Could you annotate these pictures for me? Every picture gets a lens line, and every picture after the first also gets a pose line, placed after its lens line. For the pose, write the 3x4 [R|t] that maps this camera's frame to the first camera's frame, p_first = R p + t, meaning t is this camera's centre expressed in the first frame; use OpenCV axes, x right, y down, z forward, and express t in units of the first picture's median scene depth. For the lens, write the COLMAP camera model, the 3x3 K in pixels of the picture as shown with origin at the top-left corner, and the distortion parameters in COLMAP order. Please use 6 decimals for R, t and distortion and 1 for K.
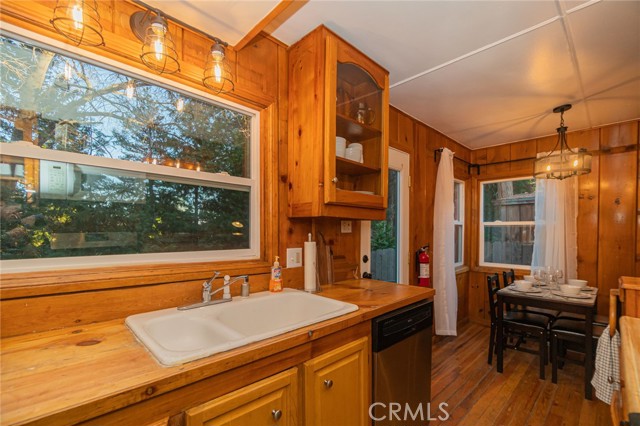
lens RADIAL K [[285.7, 0, 319.3], [0, 285.7, 232.9], [0, 0, 1]] dist [0.000321, 0.000167]
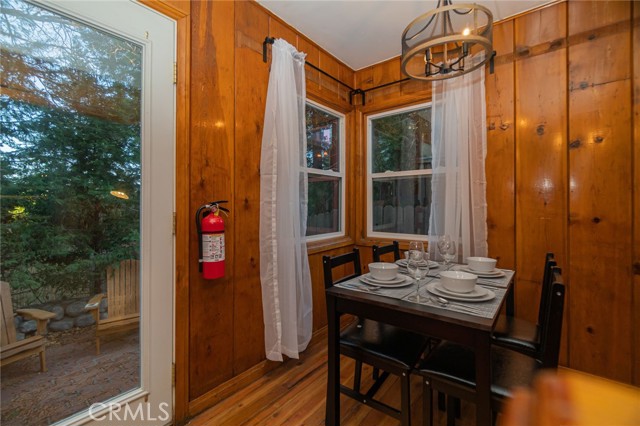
lens RADIAL K [[274.6, 0, 326.2], [0, 274.6, 201.4], [0, 0, 1]] dist [0.000721, 0.000205]
pose [[0.991115, -0.006089, 0.132868, 0.550584], [0.008594, 0.999796, -0.018290, 0.060201], [-0.132729, 0.019269, 0.990965, 0.519300]]
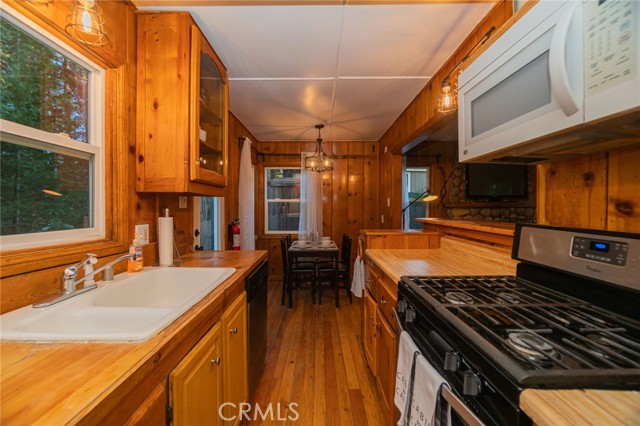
lens RADIAL K [[279.5, 0, 318.5], [0, 279.5, 208.1], [0, 0, 1]] dist [-0.000708, -0.000032]
pose [[0.692529, -0.008323, 0.721342, -0.242730], [0.009854, 0.999949, 0.002077, 0.001686], [-0.721322, 0.005670, 0.692576, -0.037908]]
